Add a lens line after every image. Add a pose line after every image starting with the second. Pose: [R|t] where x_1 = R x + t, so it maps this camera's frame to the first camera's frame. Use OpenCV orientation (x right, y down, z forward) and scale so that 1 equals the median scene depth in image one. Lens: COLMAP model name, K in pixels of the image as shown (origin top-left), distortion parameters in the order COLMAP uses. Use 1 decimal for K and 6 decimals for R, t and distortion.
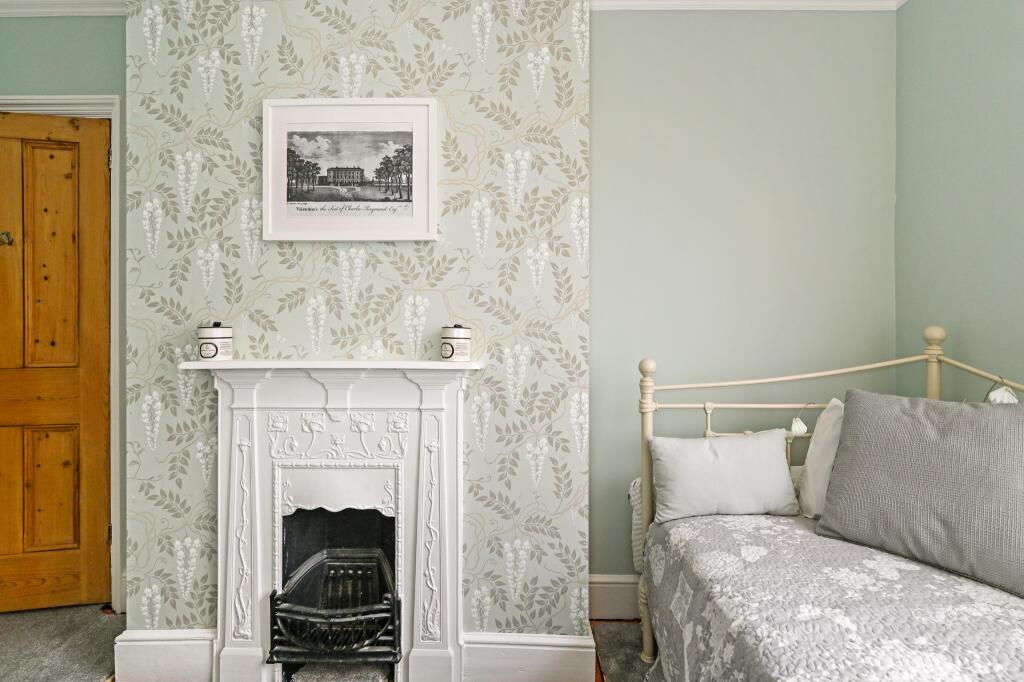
lens RADIAL K [[538.8, 0, 512.0], [0, 538.8, 327.2], [0, 0, 1]] dist [-0.005069, -0.000291]
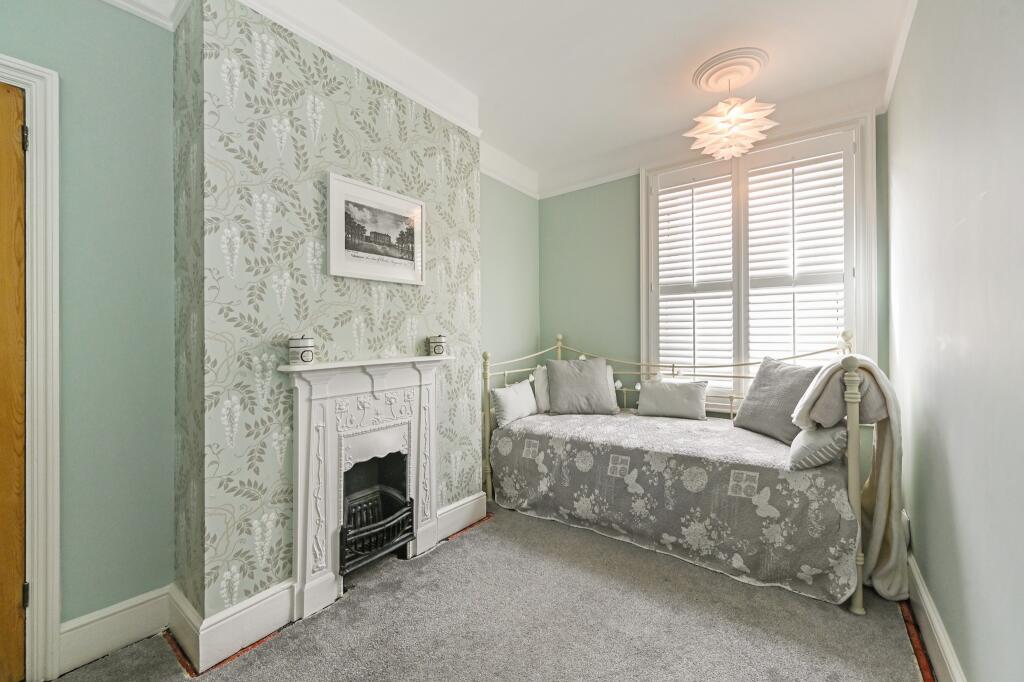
lens RADIAL K [[405.3, 0, 512.0], [0, 405.3, 341.0], [0, 0, 1]] dist [0.000451, 0.000007]
pose [[0.598257, -0.020301, 0.801047, -0.998394], [0.015979, 0.999782, 0.013404, 0.000977], [-0.801145, 0.004781, 0.598452, 0.011497]]
